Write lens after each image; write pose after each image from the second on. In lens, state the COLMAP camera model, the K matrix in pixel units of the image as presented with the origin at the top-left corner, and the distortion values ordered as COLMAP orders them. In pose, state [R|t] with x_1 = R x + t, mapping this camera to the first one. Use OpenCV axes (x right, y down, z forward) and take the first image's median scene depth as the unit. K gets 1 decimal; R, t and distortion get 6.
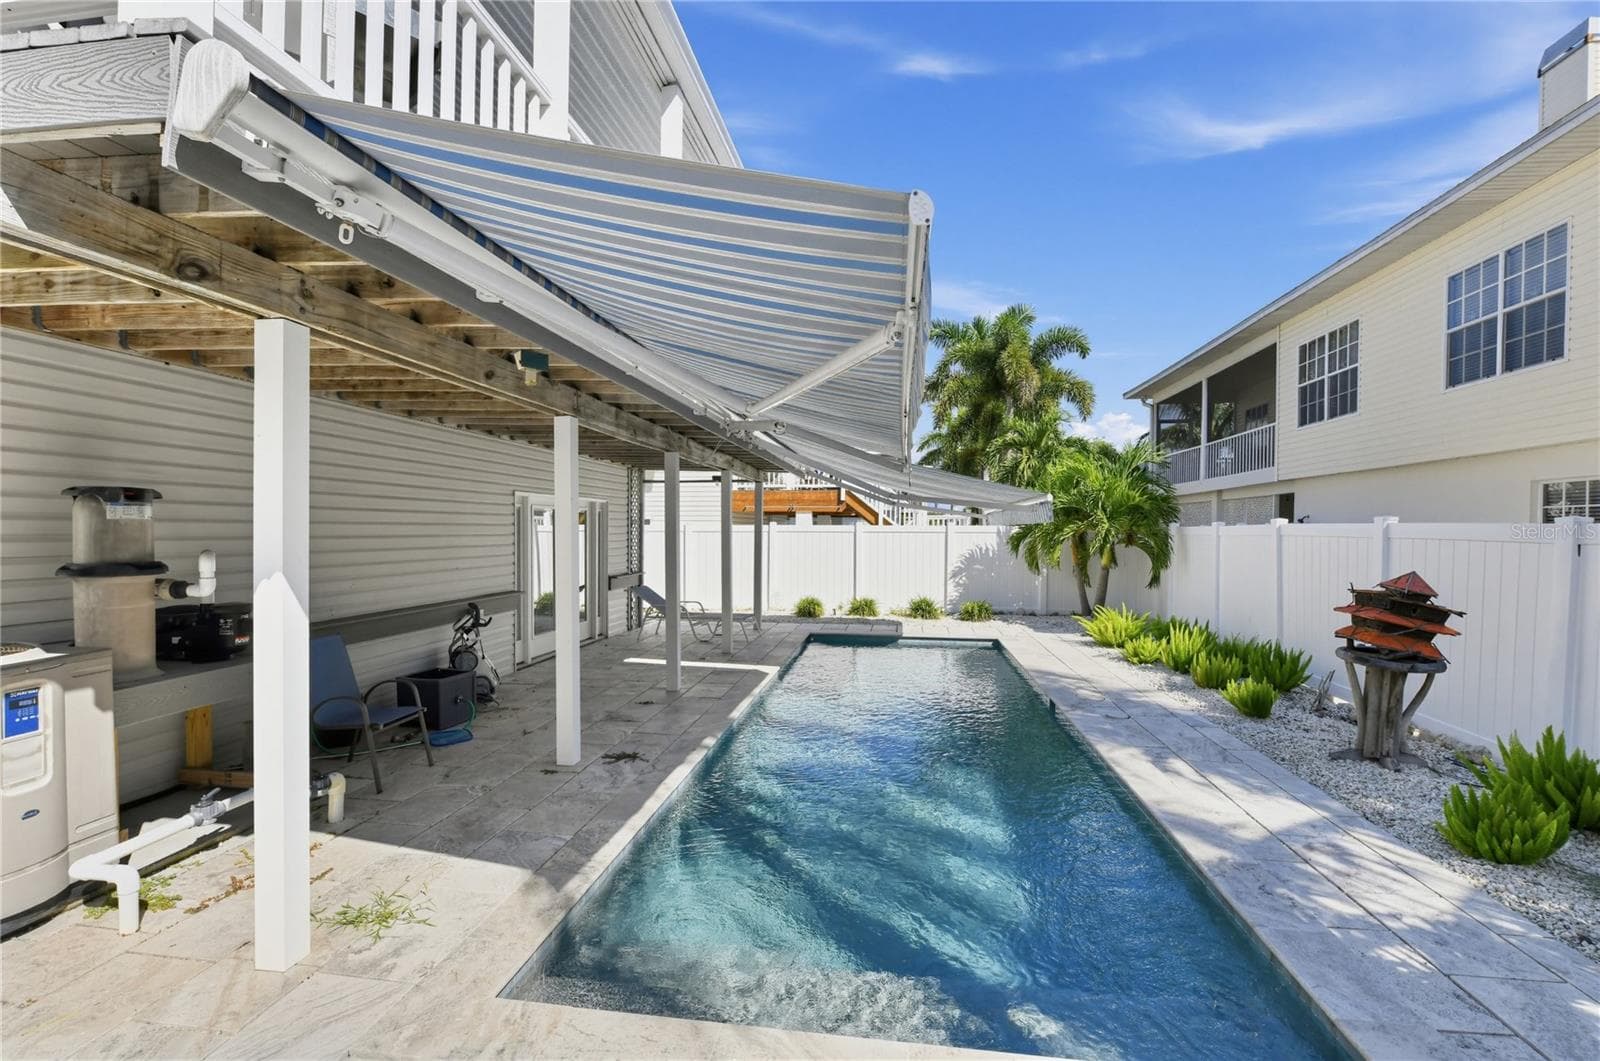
lens RADIAL K [[629.7, 0, 808.2], [0, 629.7, 531.8], [0, 0, 1]] dist [-0.010027, -0.000015]
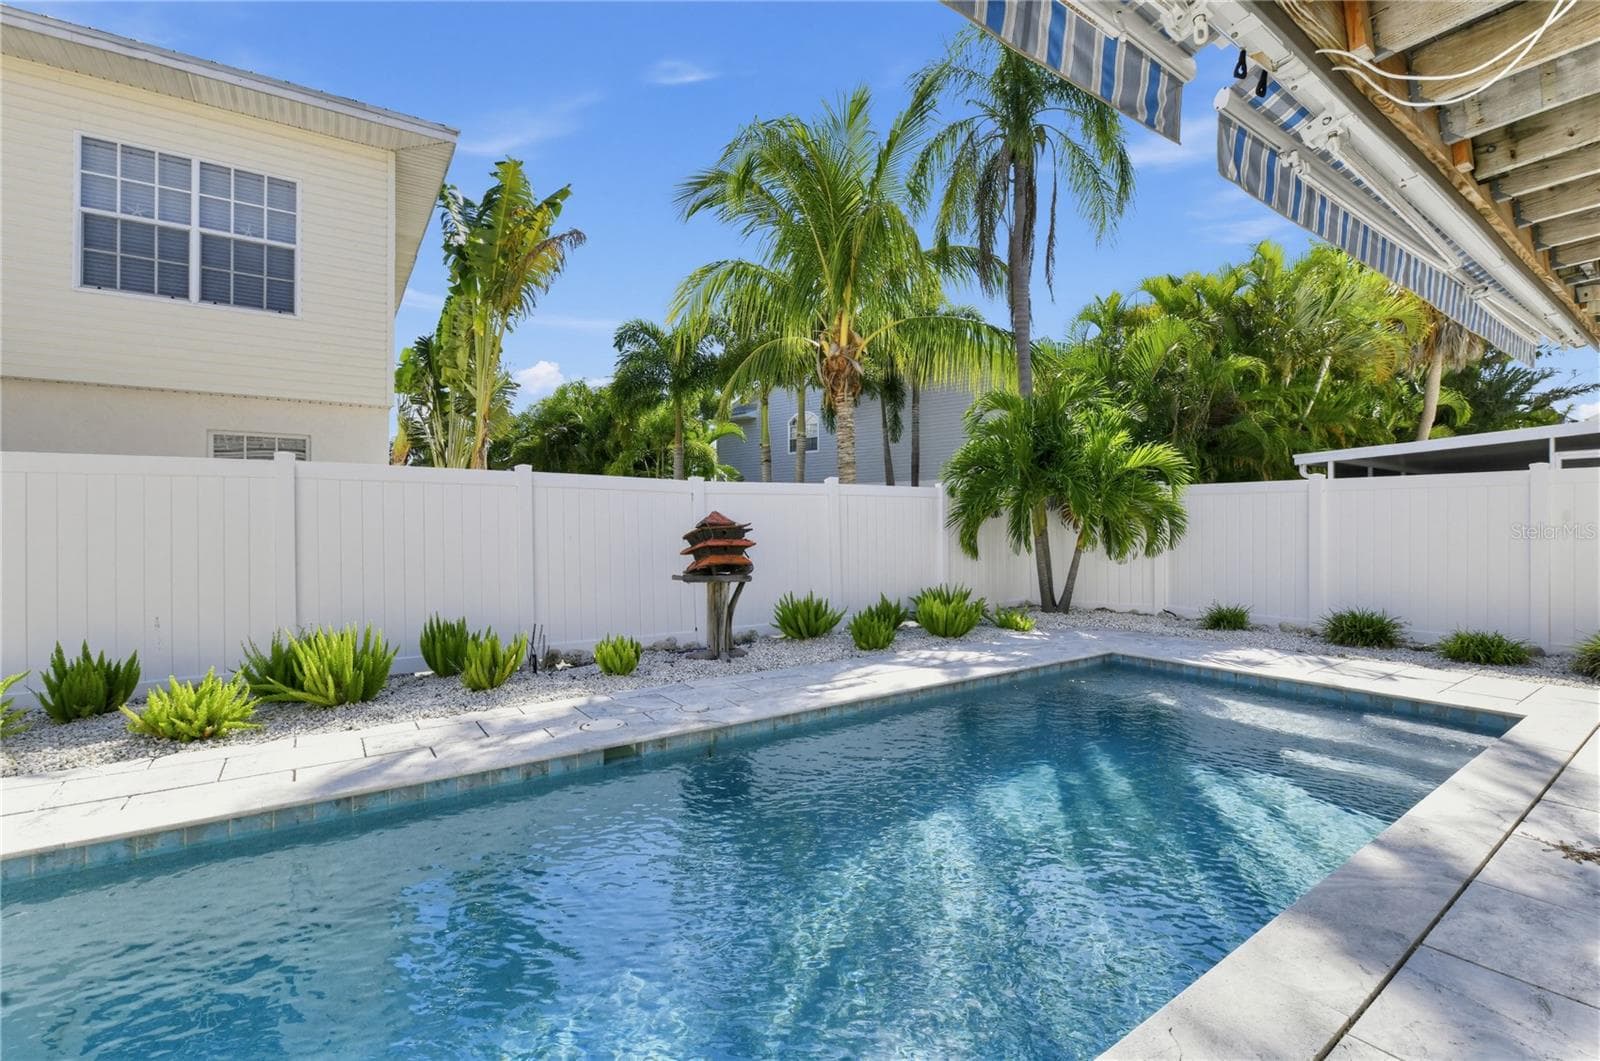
lens RADIAL K [[629.7, 0, 808.2], [0, 629.7, 531.8], [0, 0, 1]] dist [-0.010027, -0.000015]
pose [[-0.664955, -0.023850, 0.746503, -0.111871], [-0.002065, 0.999545, 0.030095, 0.040578], [-0.746881, 0.018470, -0.664701, 0.953416]]
